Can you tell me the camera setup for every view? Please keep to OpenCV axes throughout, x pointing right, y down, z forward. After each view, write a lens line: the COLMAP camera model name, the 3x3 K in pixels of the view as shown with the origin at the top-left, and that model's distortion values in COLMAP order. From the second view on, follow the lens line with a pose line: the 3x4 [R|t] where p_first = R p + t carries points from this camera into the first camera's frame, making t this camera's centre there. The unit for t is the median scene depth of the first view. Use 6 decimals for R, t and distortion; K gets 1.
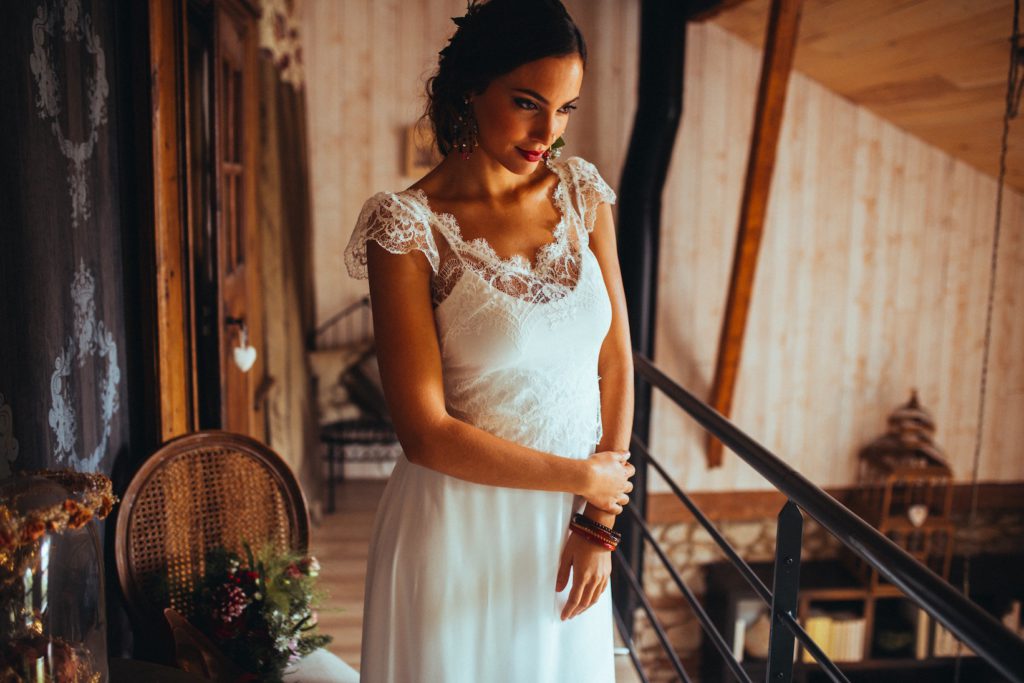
lens RADIAL K [[991.8, 0, 511.2], [0, 991.8, 337.4], [0, 0, 1]] dist [-0.024489, 0.000000]
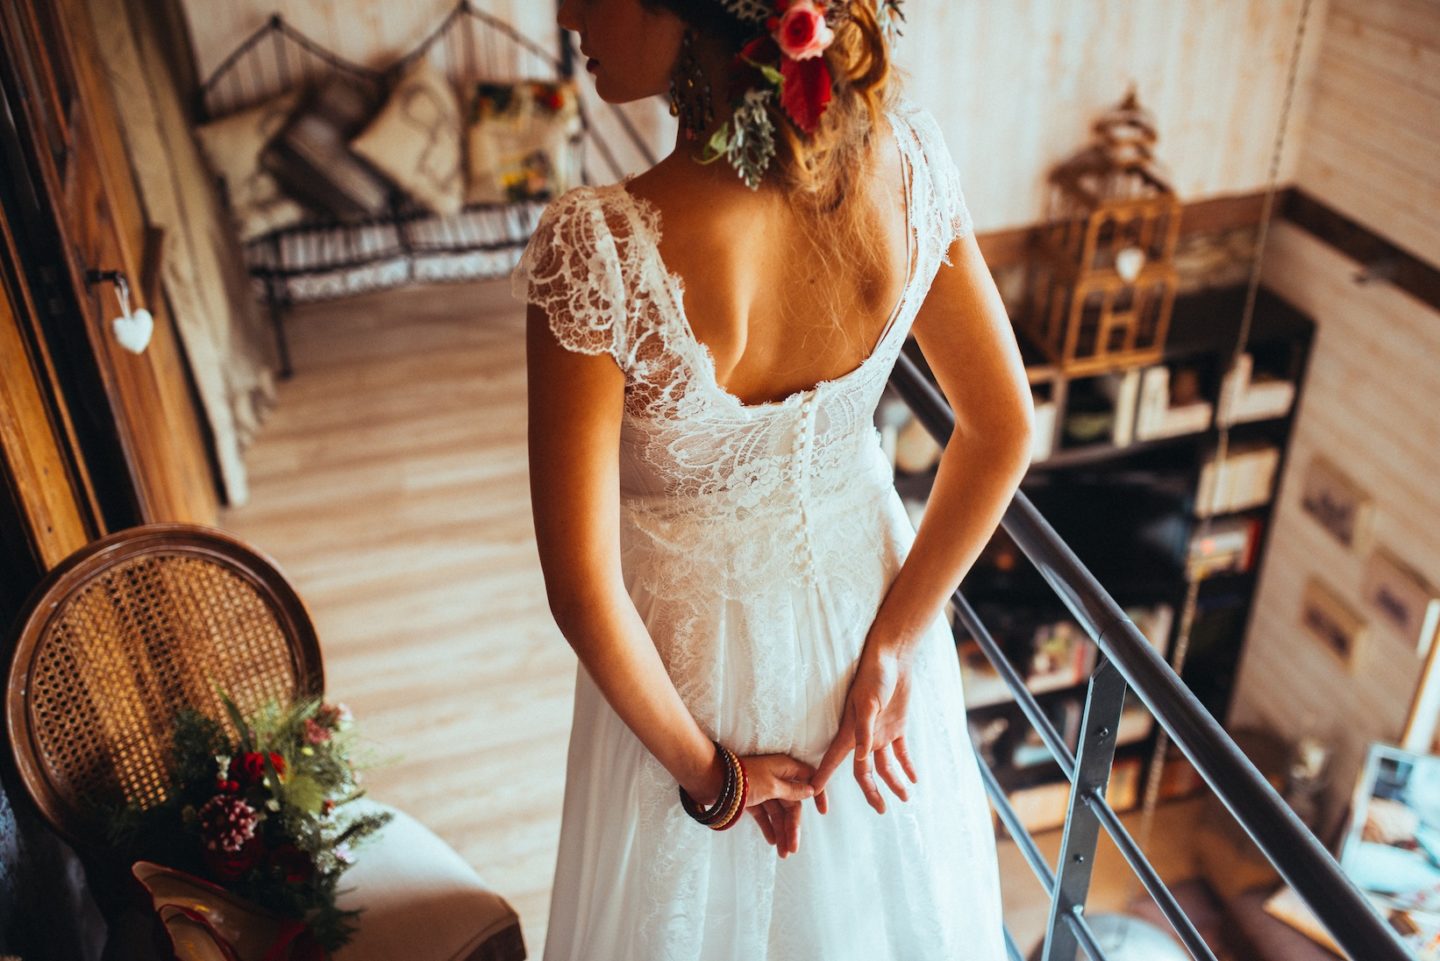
lens RADIAL K [[1394.7, 0, 726.8], [0, 1394.7, 475.8], [0, 0, 1]] dist [-0.024489, 0.000000]
pose [[0.983128, -0.129090, 0.129593, -0.028879], [0.066175, 0.911500, 0.405941, -0.139069], [-0.170527, -0.390516, 0.904664, 0.111612]]
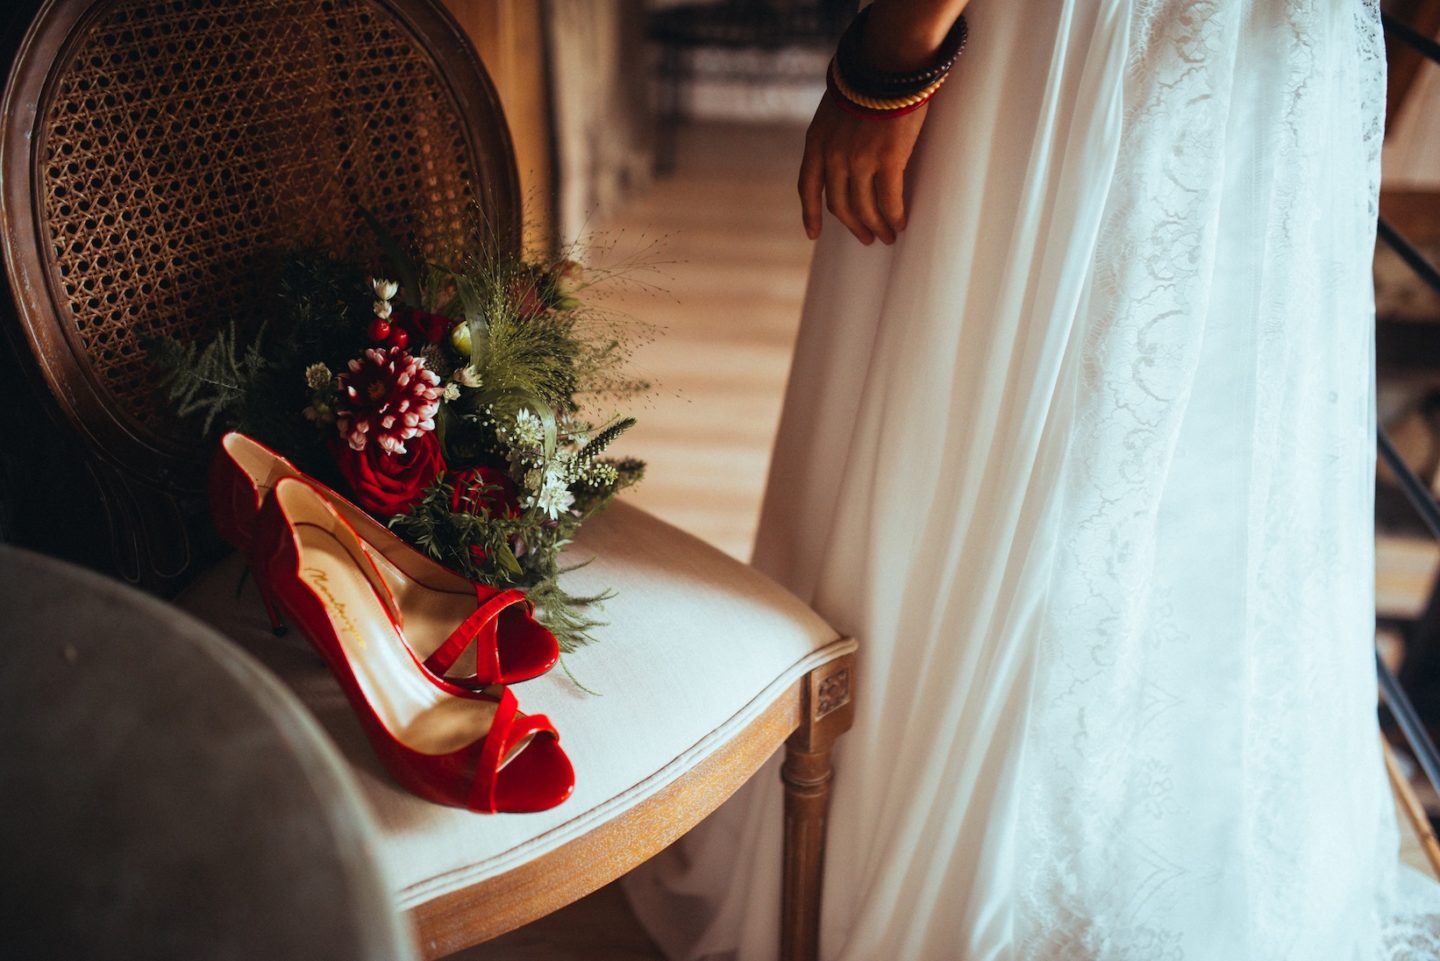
lens RADIAL K [[1394.7, 0, 718.8], [0, 1394.7, 475.3], [0, 0, 1]] dist [-0.024489, 0.000000]
pose [[0.984347, -0.079703, 0.157191, -0.125903], [0.015698, 0.928003, 0.372242, 0.056049], [-0.175542, -0.363948, 0.914728, 0.261389]]
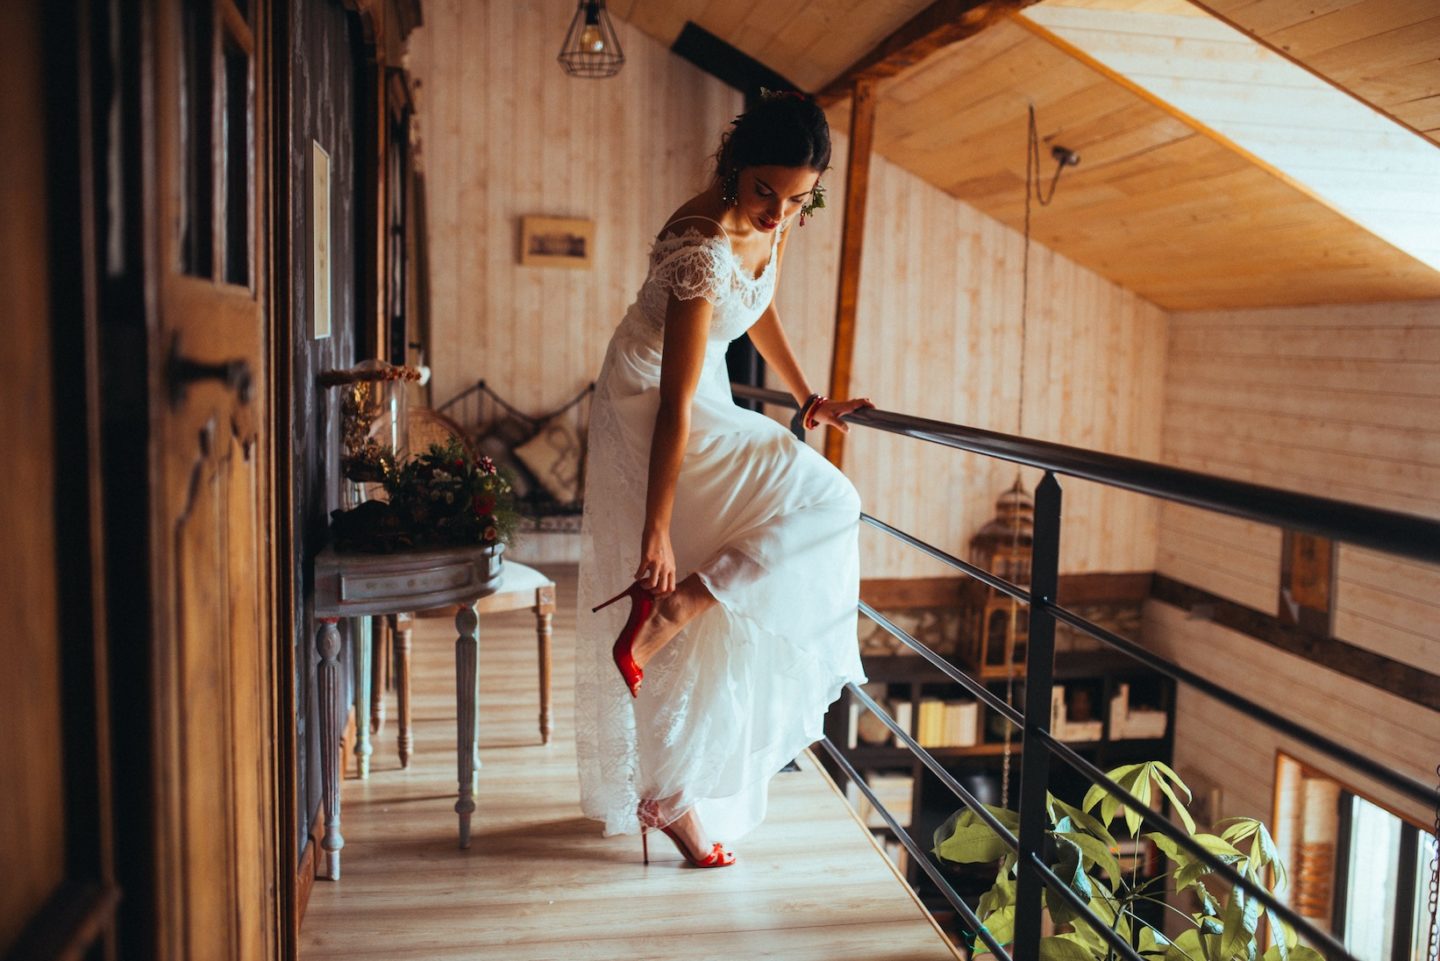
lens RADIAL K [[1394.7, 0, 712.7], [0, 1394.7, 476.8], [0, 0, 1]] dist [-0.024489, 0.000000]
pose [[0.997671, -0.004067, 0.068092, -0.009280], [0.007290, 0.998861, -0.047152, 0.160903], [-0.067823, 0.047539, 0.996564, -0.557074]]
